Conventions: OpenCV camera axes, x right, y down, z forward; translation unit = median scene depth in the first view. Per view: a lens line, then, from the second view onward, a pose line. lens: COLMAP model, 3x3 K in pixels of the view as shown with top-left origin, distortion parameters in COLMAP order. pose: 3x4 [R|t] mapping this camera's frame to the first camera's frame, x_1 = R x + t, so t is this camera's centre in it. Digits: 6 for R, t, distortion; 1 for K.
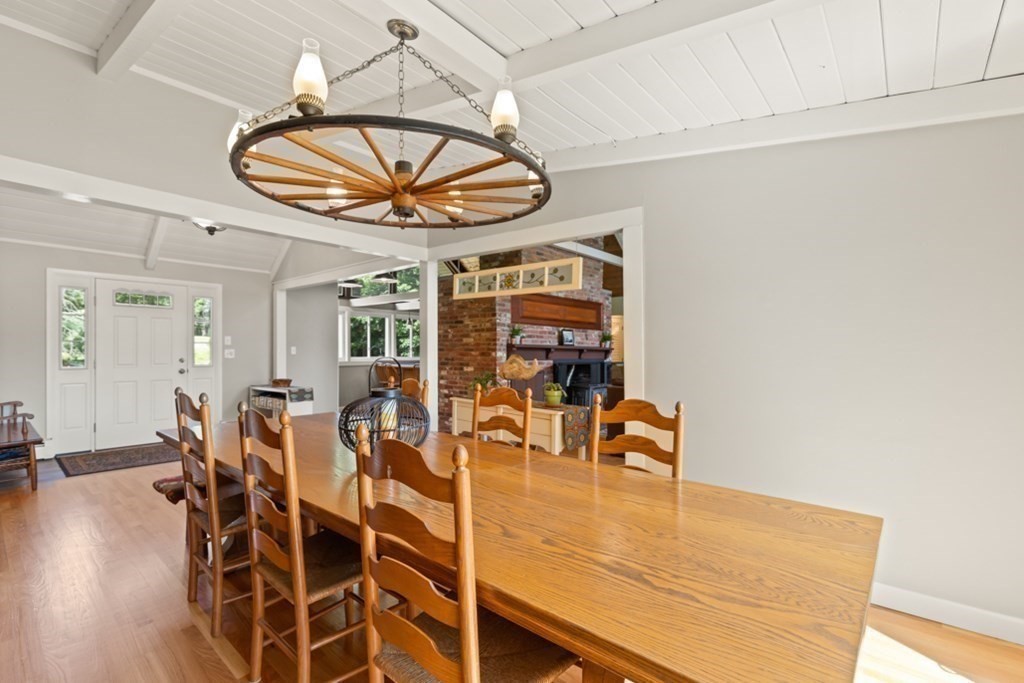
lens RADIAL K [[470.2, 0, 513.7], [0, 470.2, 347.9], [0, 0, 1]] dist [0.009756, -0.001232]
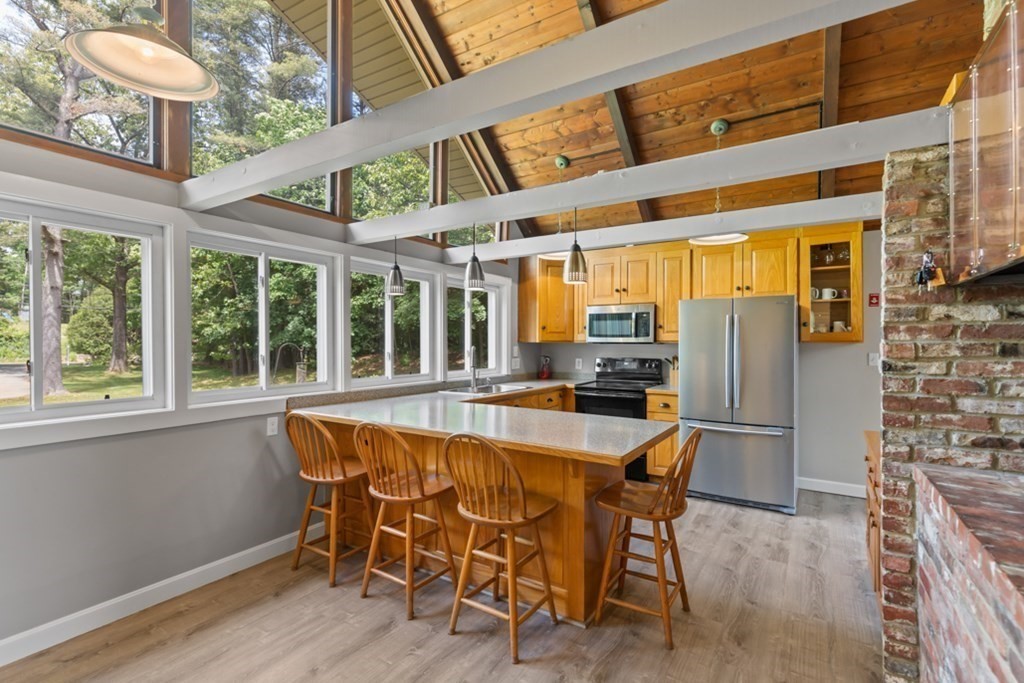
lens RADIAL K [[470.2, 0, 512.5], [0, 470.2, 342.3], [0, 0, 1]] dist [0.009756, -0.001232]
pose [[0.990110, -0.000070, 0.140294, -0.287696], [-0.001122, 0.999964, 0.008418, -0.018577], [-0.140289, -0.008492, 0.990074, 1.019707]]
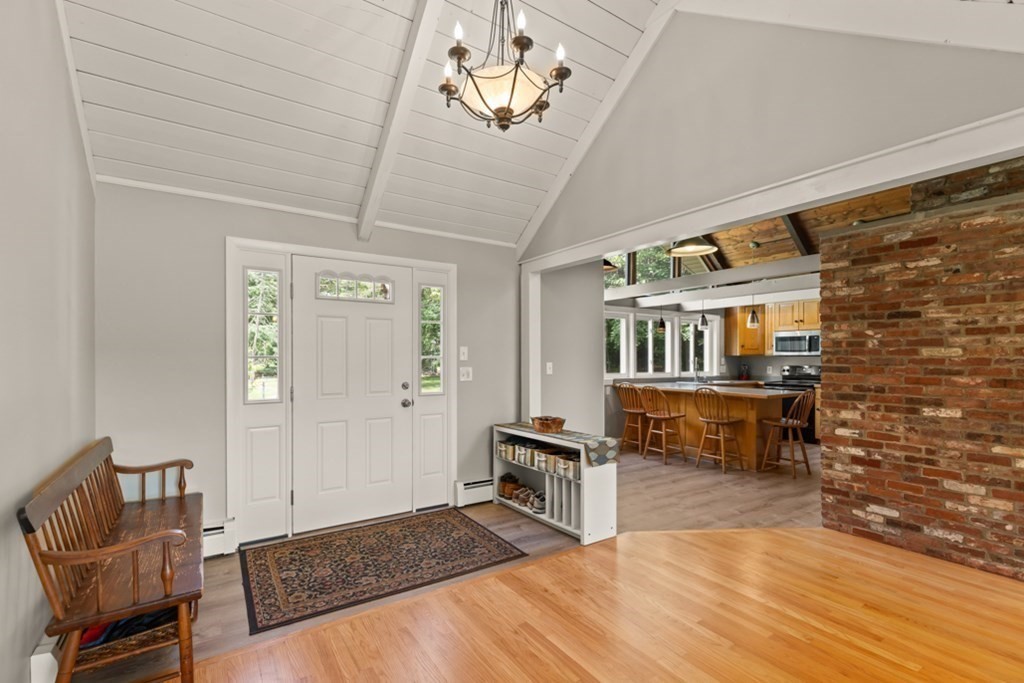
lens RADIAL K [[470.2, 0, 511.3], [0, 470.2, 356.6], [0, 0, 1]] dist [0.009756, -0.001232]
pose [[0.963521, -0.000225, -0.267632, -0.382586], [0.001325, 0.999991, 0.003929, -0.013990], [0.267629, -0.004140, 0.963513, 0.417291]]
